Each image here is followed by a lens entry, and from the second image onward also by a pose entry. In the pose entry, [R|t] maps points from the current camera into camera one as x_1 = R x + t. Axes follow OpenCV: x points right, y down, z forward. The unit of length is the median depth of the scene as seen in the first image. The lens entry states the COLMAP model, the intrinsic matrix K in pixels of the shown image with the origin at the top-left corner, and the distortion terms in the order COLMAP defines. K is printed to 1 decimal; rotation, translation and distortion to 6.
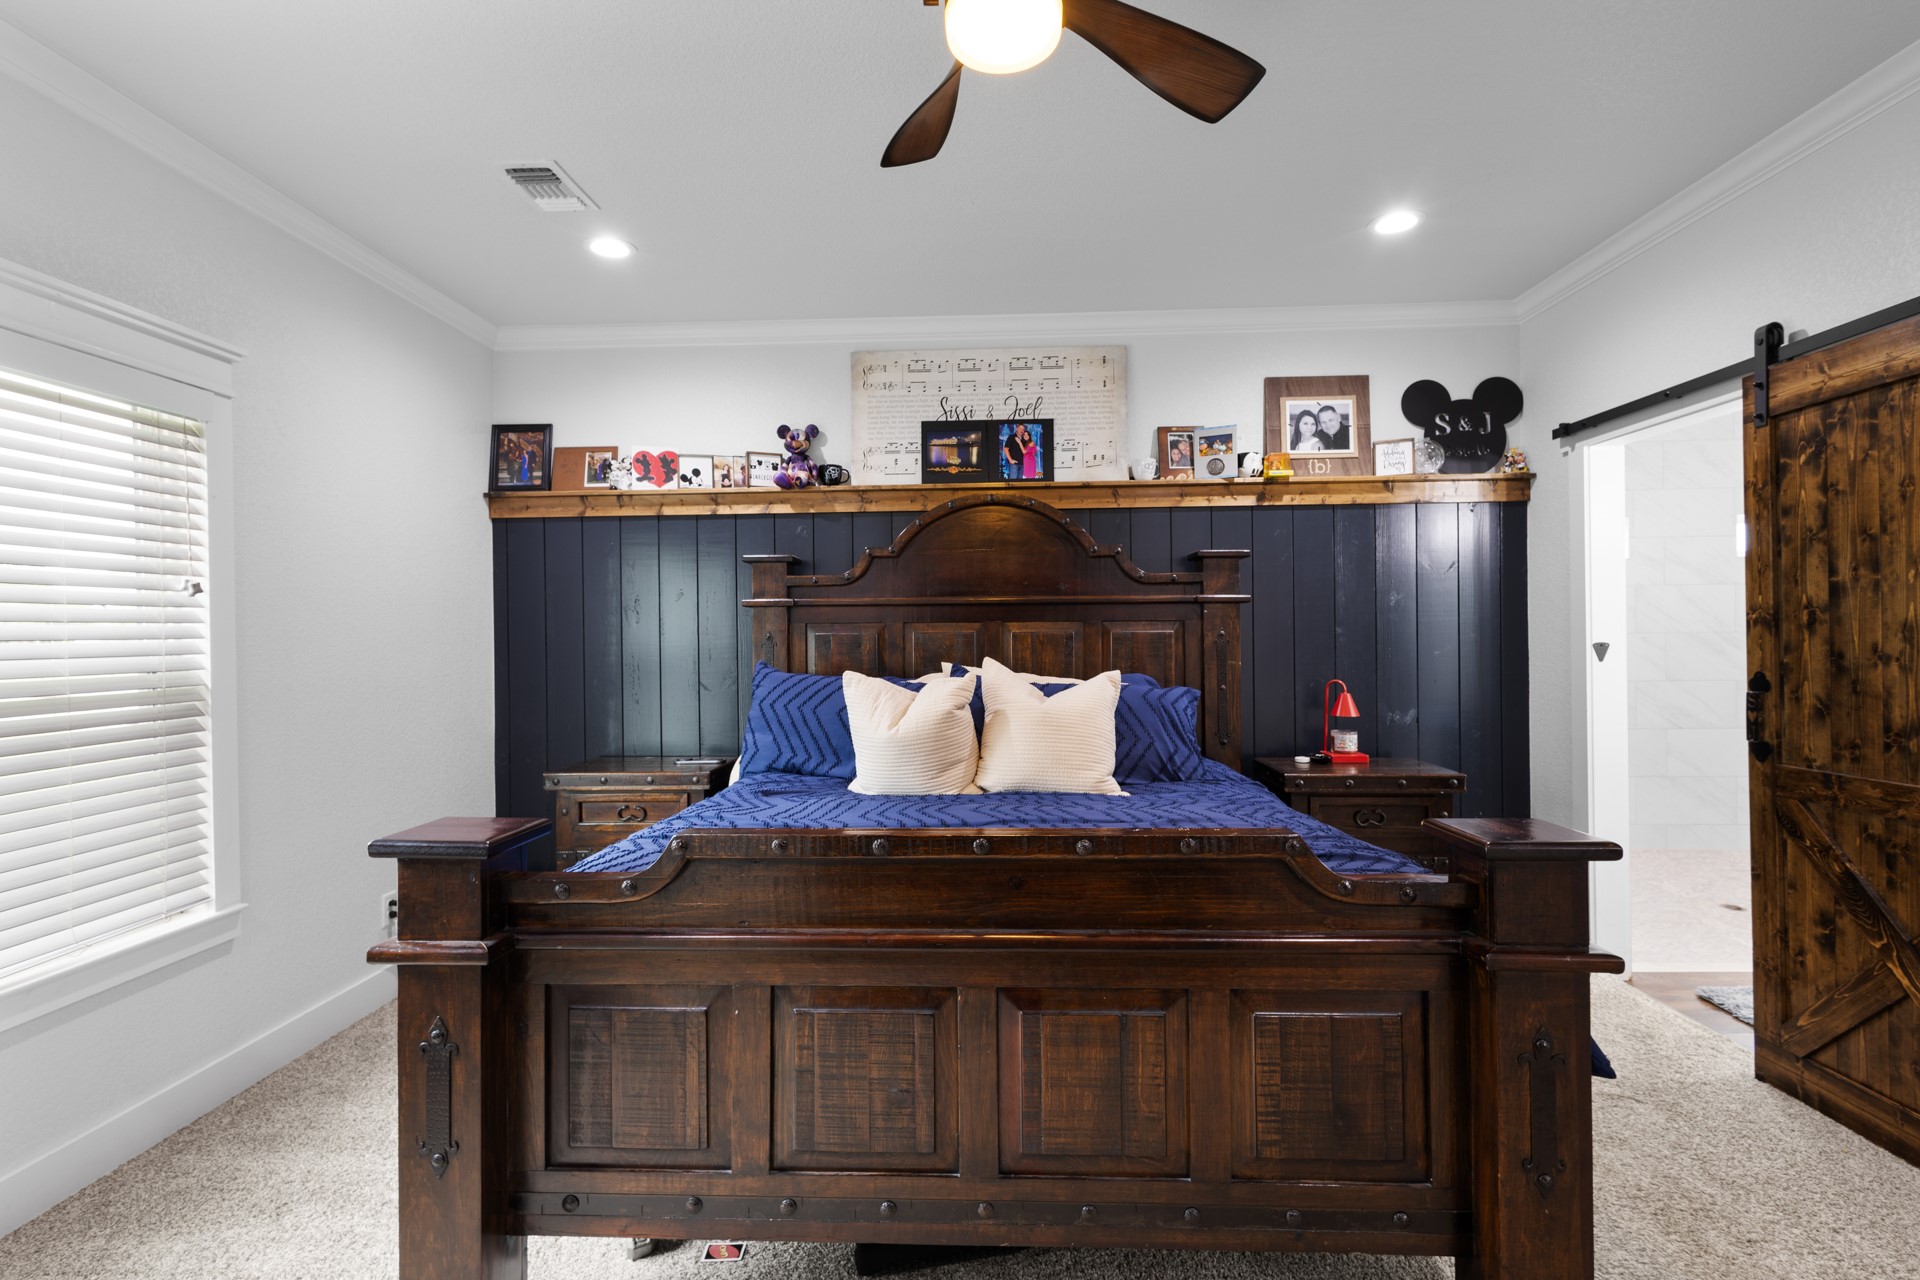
lens RADIAL K [[887.5, 0, 955.5], [0, 887.5, 634.6], [0, 0, 1]] dist [0.008073, -0.001422]
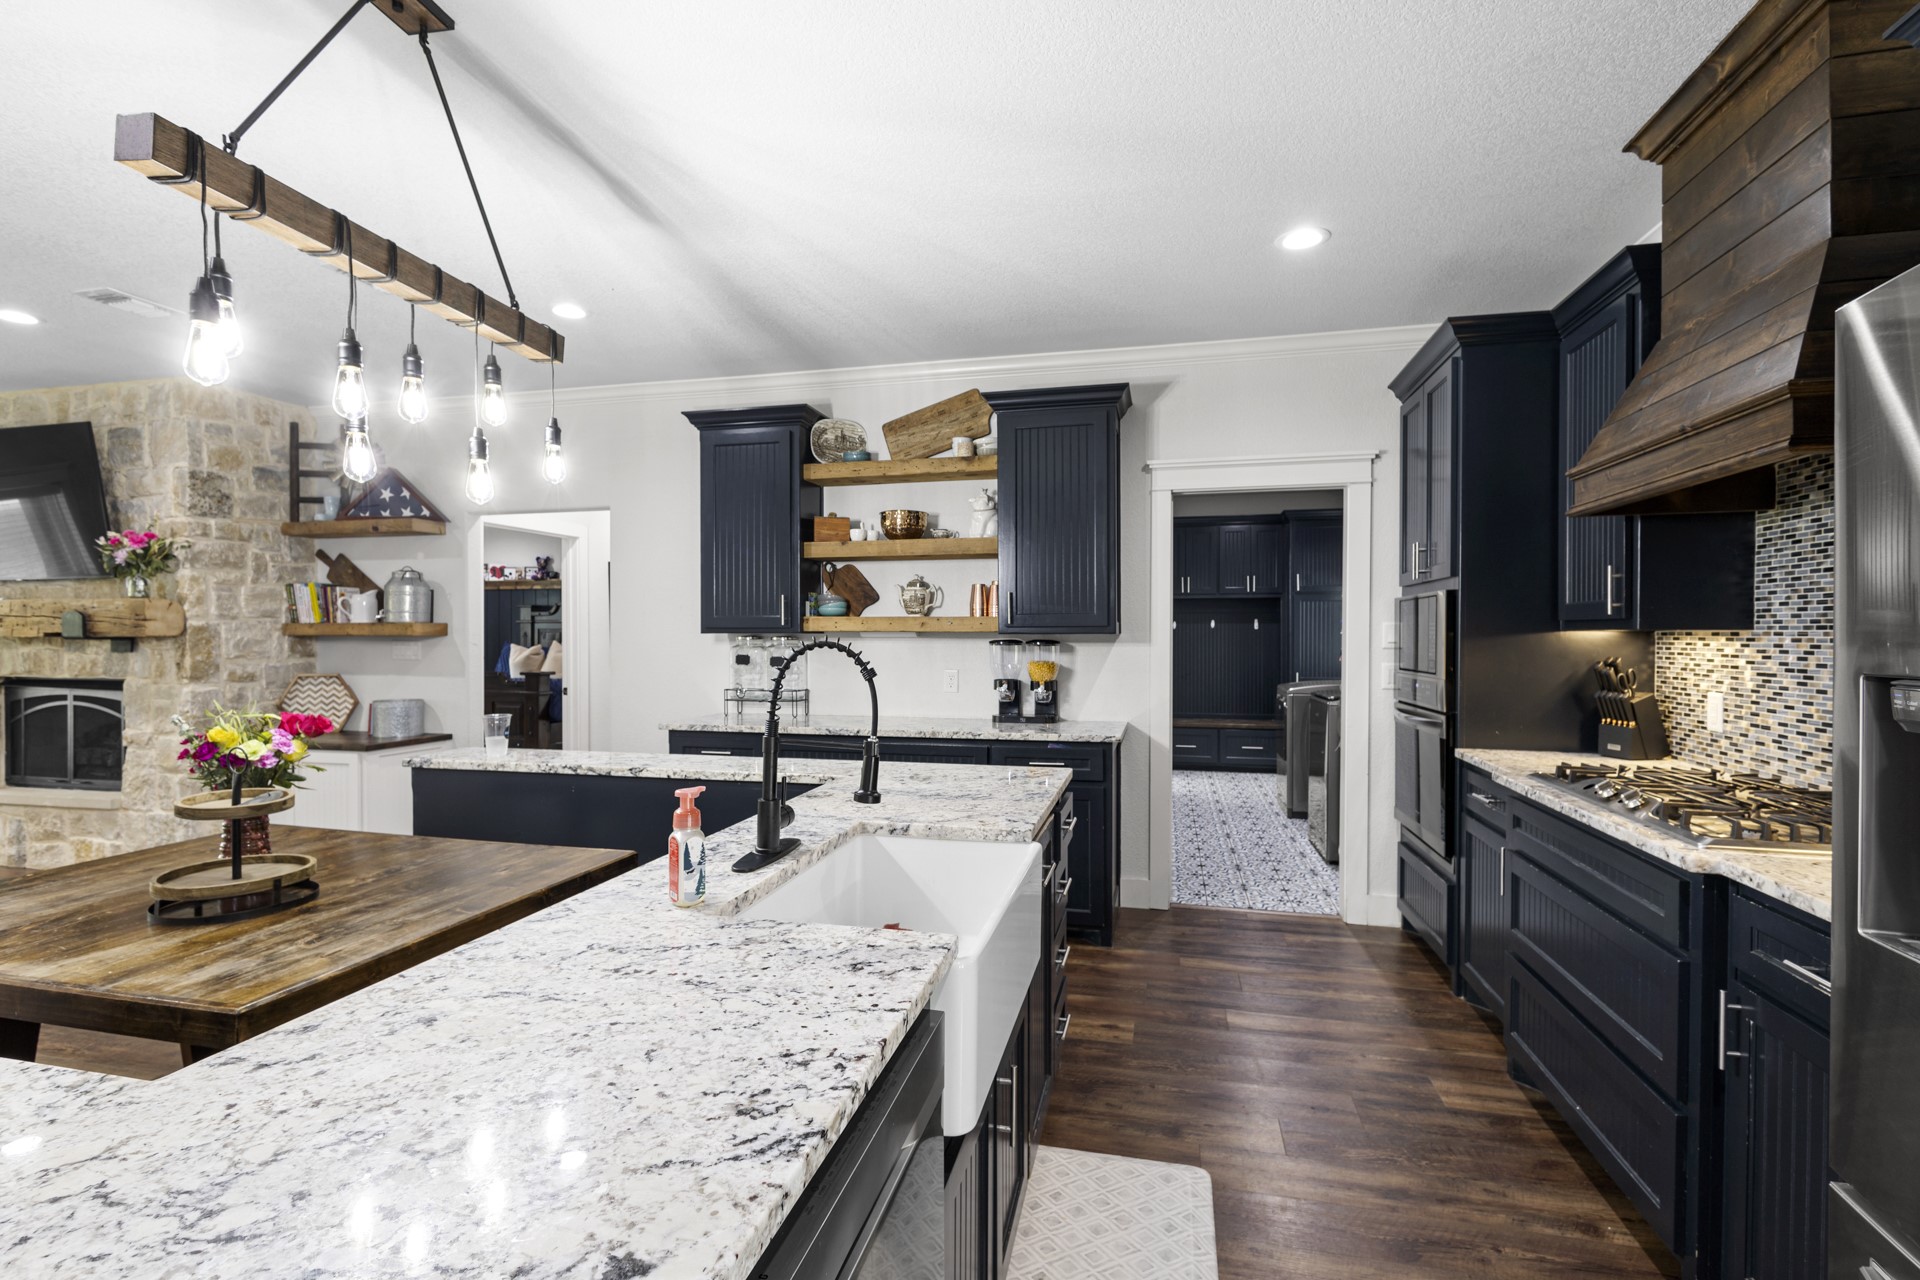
lens RADIAL K [[887.5, 0, 955.1], [0, 887.5, 641.3], [0, 0, 1]] dist [0.008073, -0.001422]
pose [[0.982238, 0.014139, -0.187105, 1.629207], [-0.013000, 0.999889, 0.007310, -0.009953], [0.187188, -0.004748, 0.982313, -1.502300]]
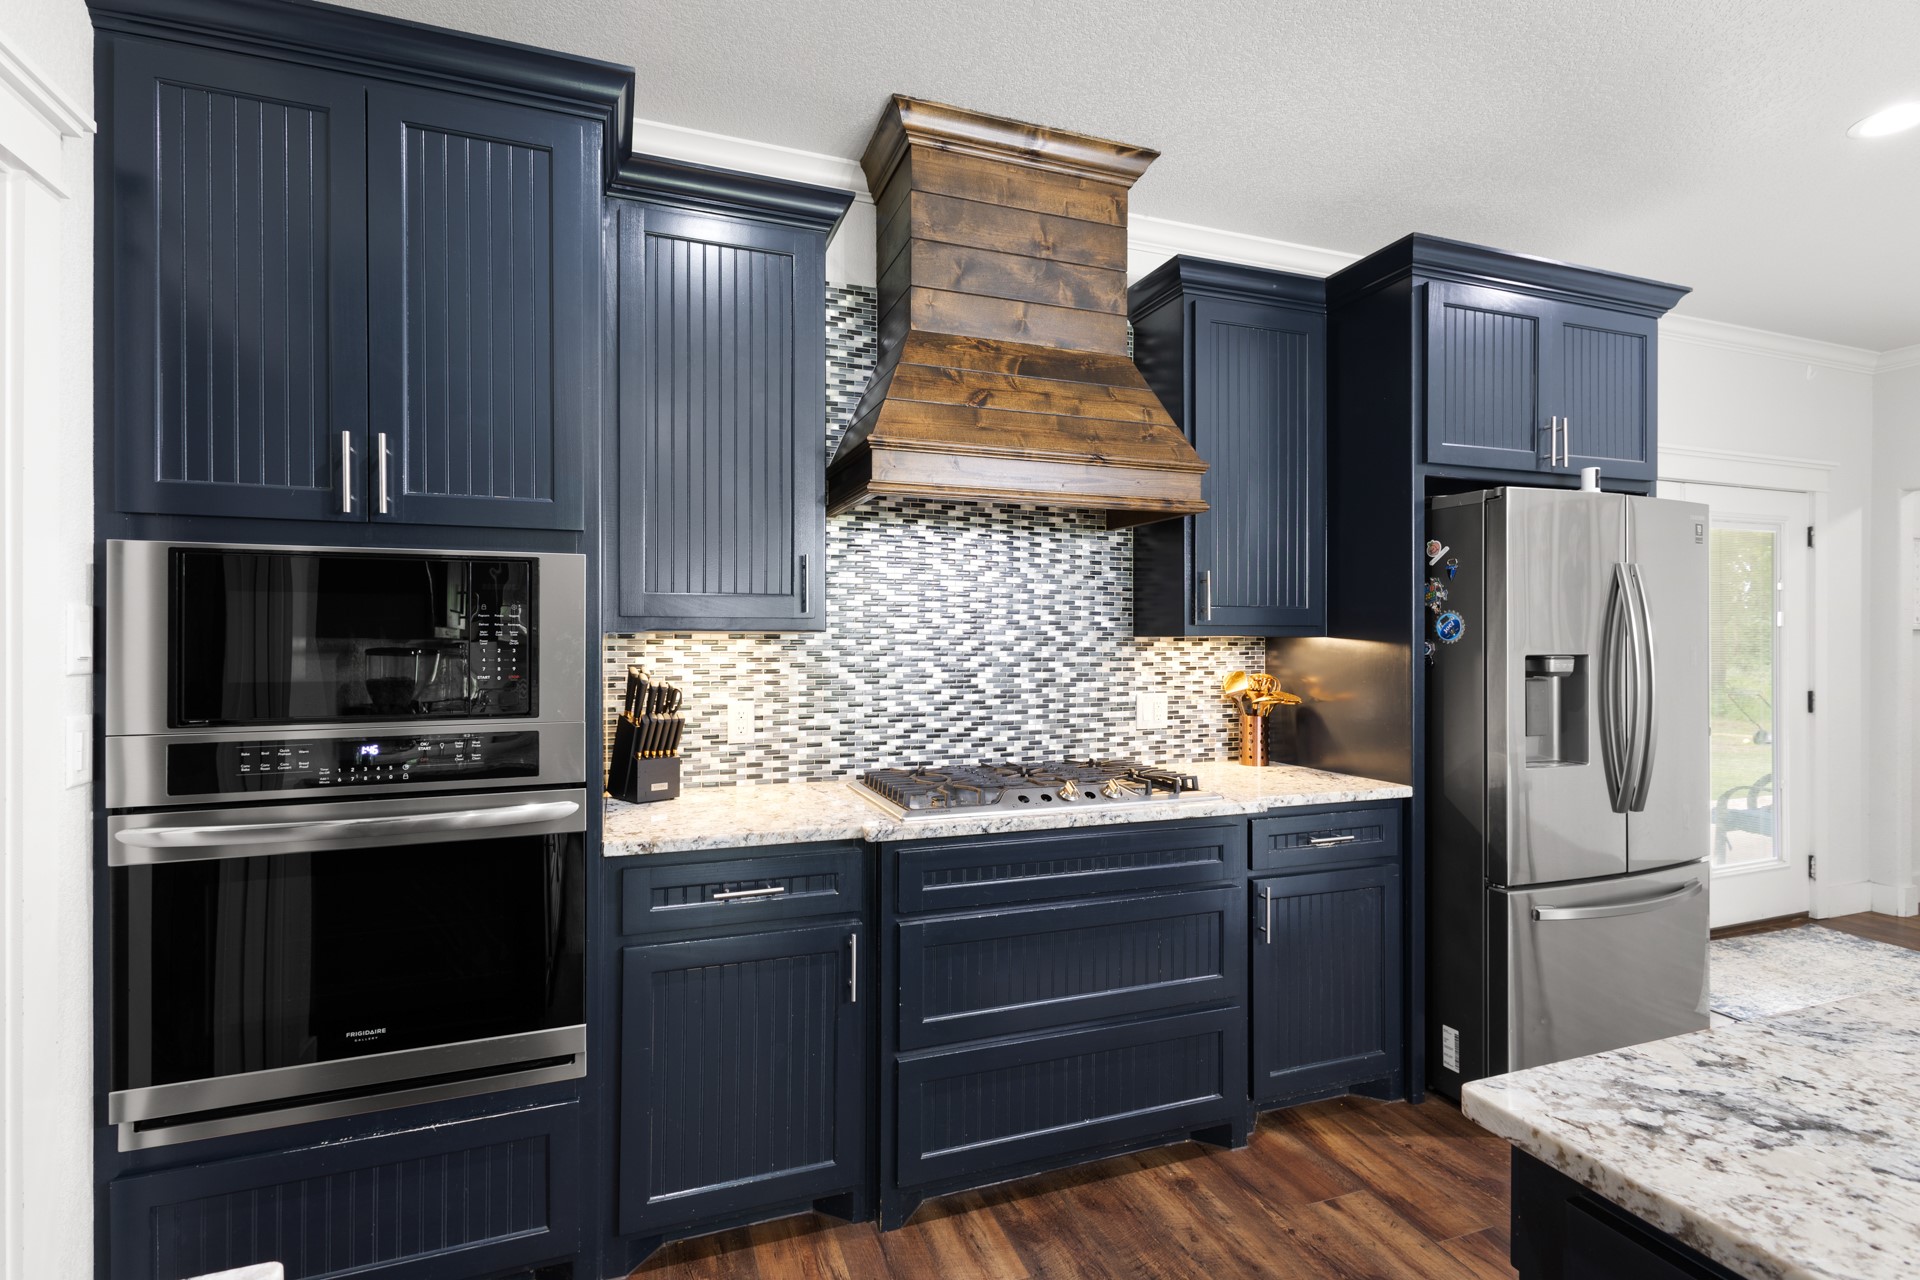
lens RADIAL K [[887.5, 0, 955.7], [0, 887.5, 637.2], [0, 0, 1]] dist [0.008073, -0.001422]
pose [[-0.391733, 0.013959, 0.919973, 1.431114], [0.007888, 0.999899, -0.011813, -0.009250], [-0.920045, 0.002629, -0.391804, -0.558772]]
